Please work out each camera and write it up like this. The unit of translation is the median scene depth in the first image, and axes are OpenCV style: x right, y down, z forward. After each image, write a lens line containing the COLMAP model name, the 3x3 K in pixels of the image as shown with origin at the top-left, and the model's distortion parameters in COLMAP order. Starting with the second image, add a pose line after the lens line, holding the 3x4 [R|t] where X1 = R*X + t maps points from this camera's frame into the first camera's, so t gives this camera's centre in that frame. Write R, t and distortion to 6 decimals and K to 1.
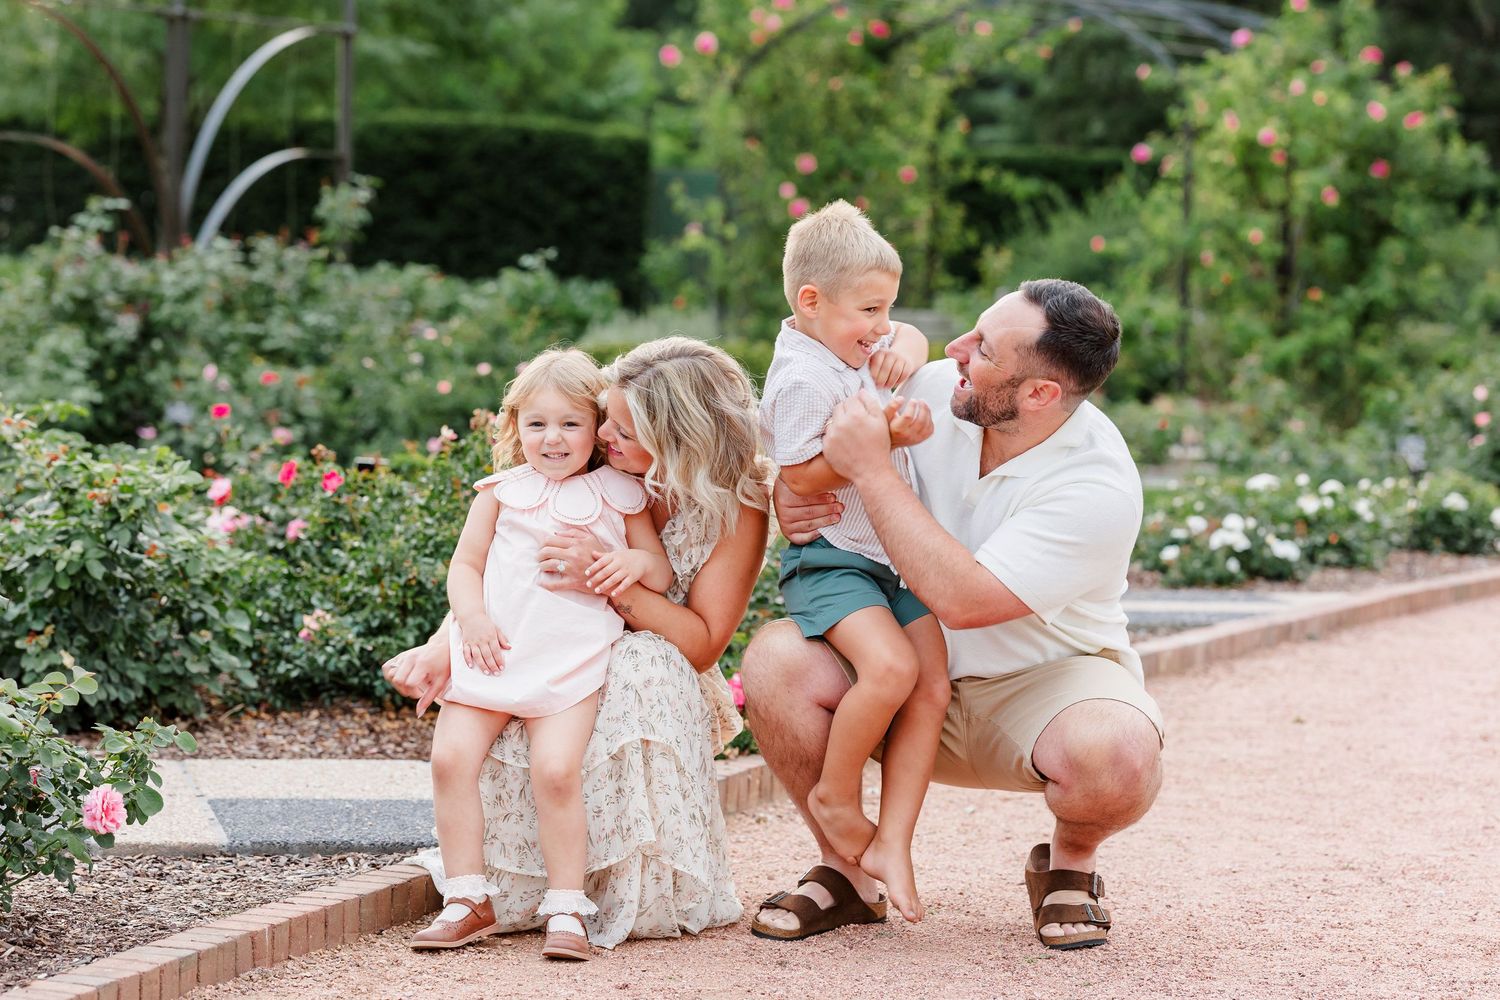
lens RADIAL K [[3884.1, 0, 717.5], [0, 3884.1, 500.5], [0, 0, 1]] dist [0.006866, -0.373049]
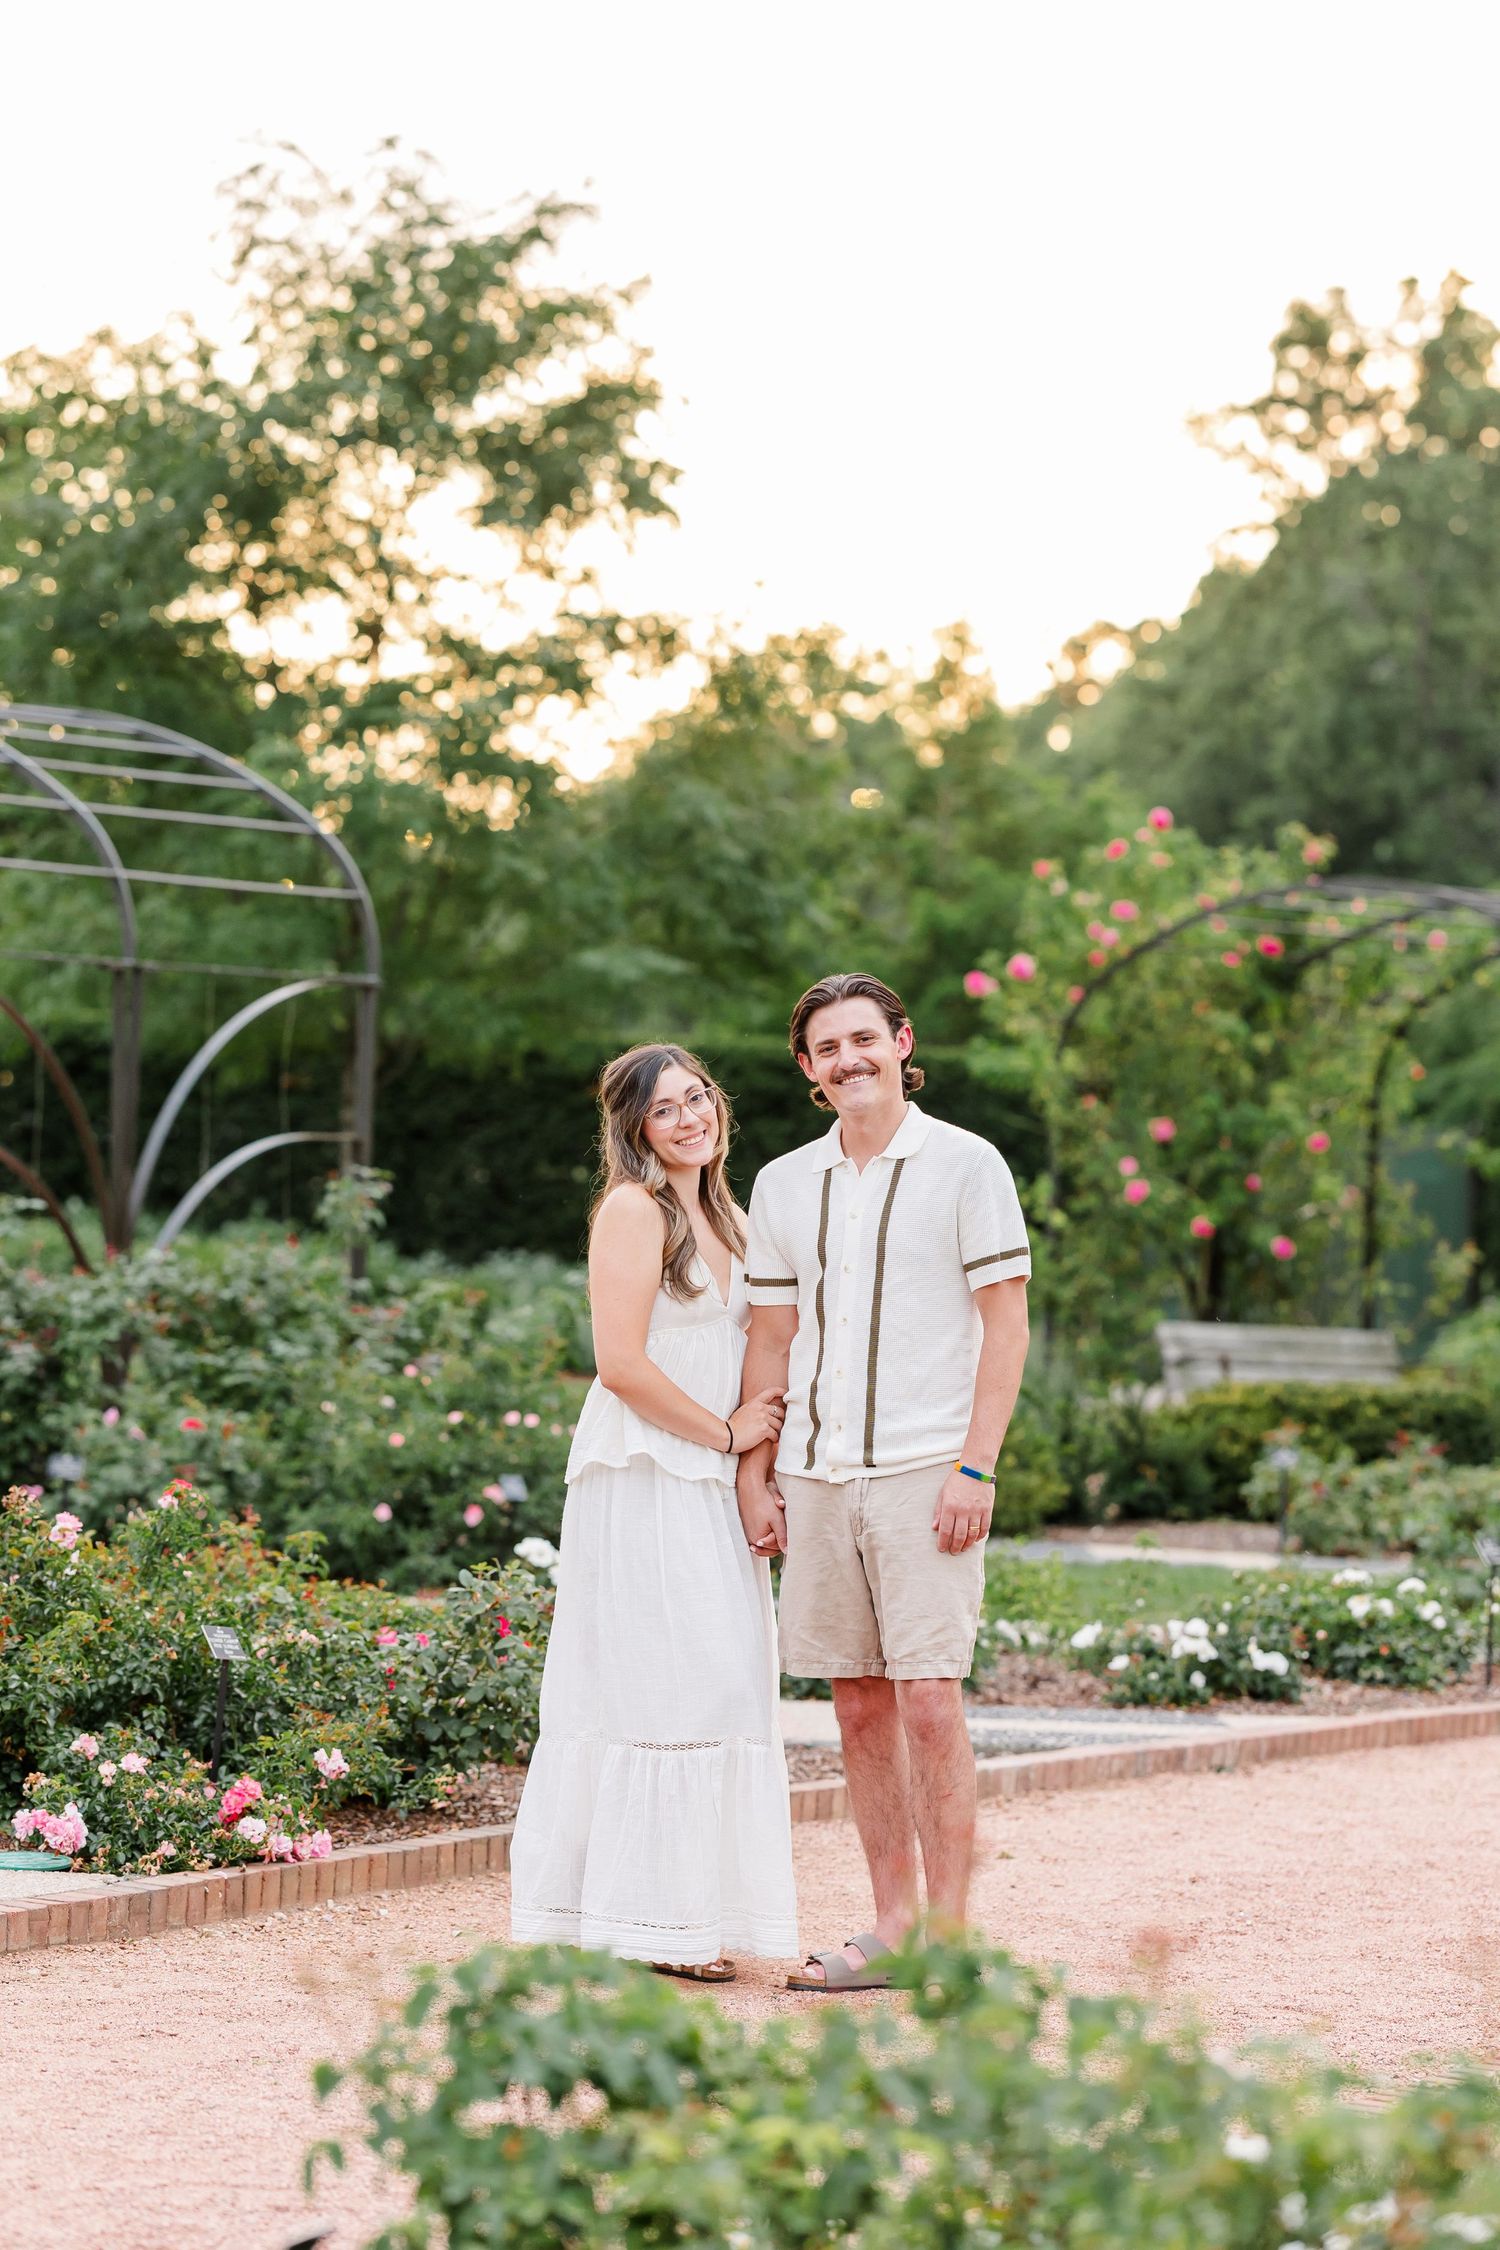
lens RADIAL K [[5826.2, 0, 751.6], [0, 5826.2, 1041.6], [0, 0, 1]] dist [0.006866, -0.373049]
pose [[0.991525, 0.006586, -0.129749, 0.296726], [-0.018340, 0.995809, -0.089600, -0.008261], [0.128615, 0.091220, 0.987490, -0.356705]]
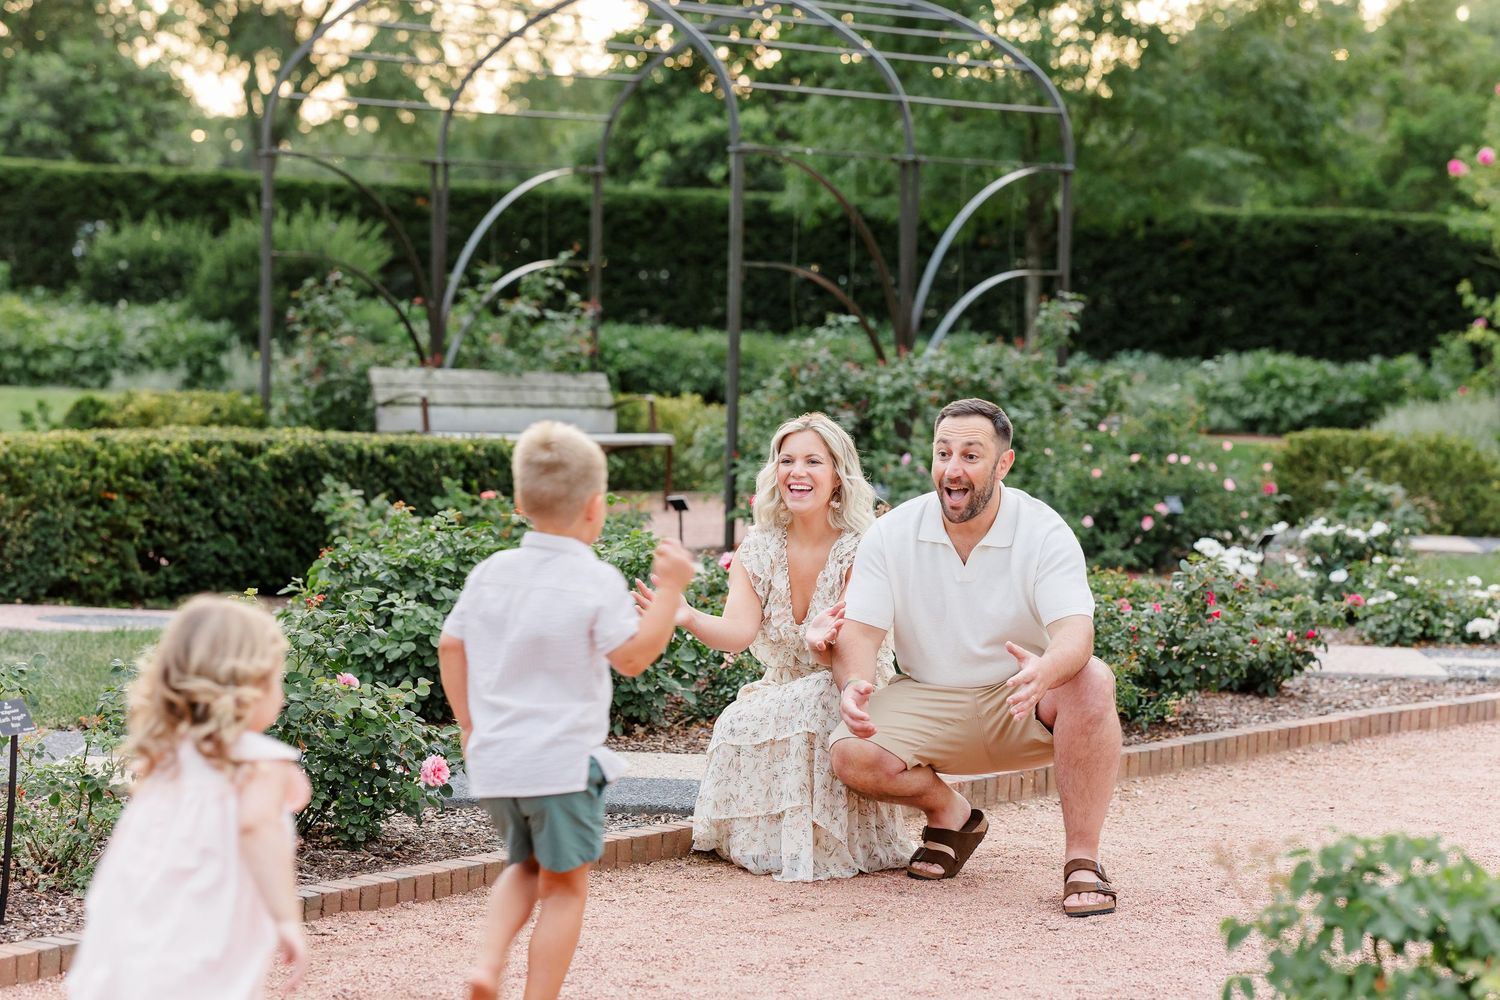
lens RADIAL K [[3744.8, 0, 750.0], [0, 3744.8, 500.0], [0, 0, 1]] dist [0.000442, -1.023409]
pose [[0.965210, 0.012542, -0.261175, 0.242217], [-0.016397, 0.999786, -0.012586, -0.008050], [0.260961, 0.016431, 0.965209, -0.282641]]
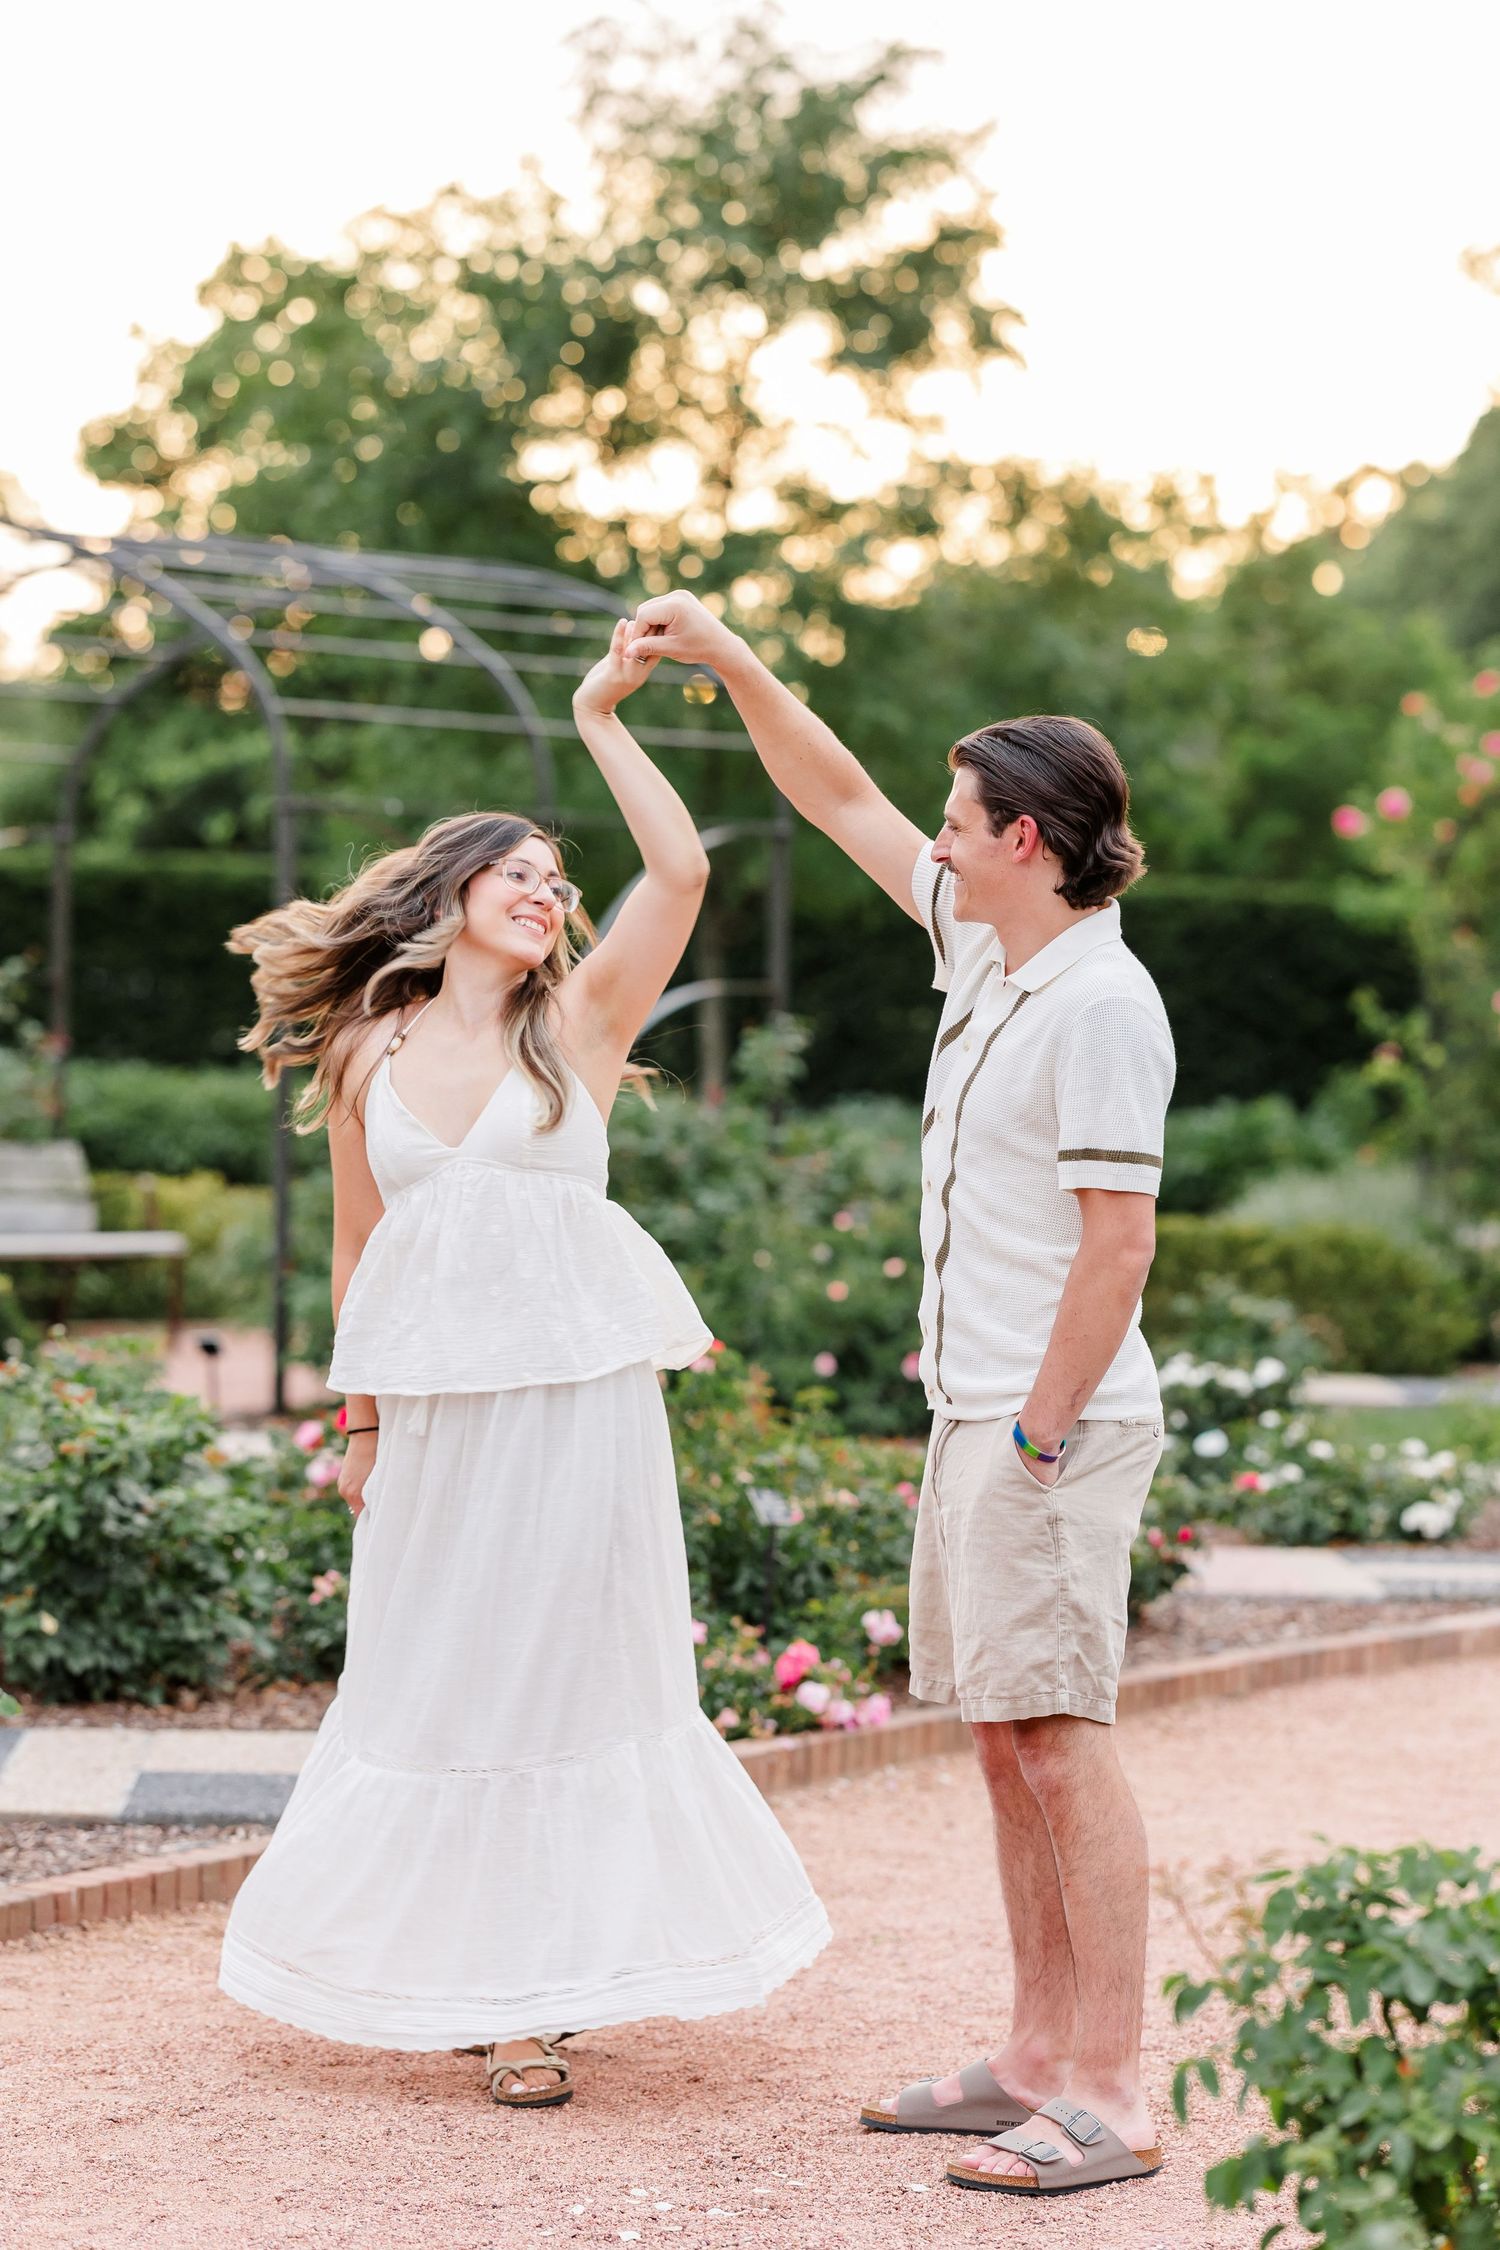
lens RADIAL K [[5735.4, 0, 791.6], [0, 5735.4, 1117.6], [0, 0, 1]] dist [-0.016526, -0.584510]
pose [[0.985498, -0.004712, -0.169624, 0.225933], [-0.003695, 0.998782, -0.049211, -0.012432], [0.169650, 0.049124, 0.984279, -0.310826]]
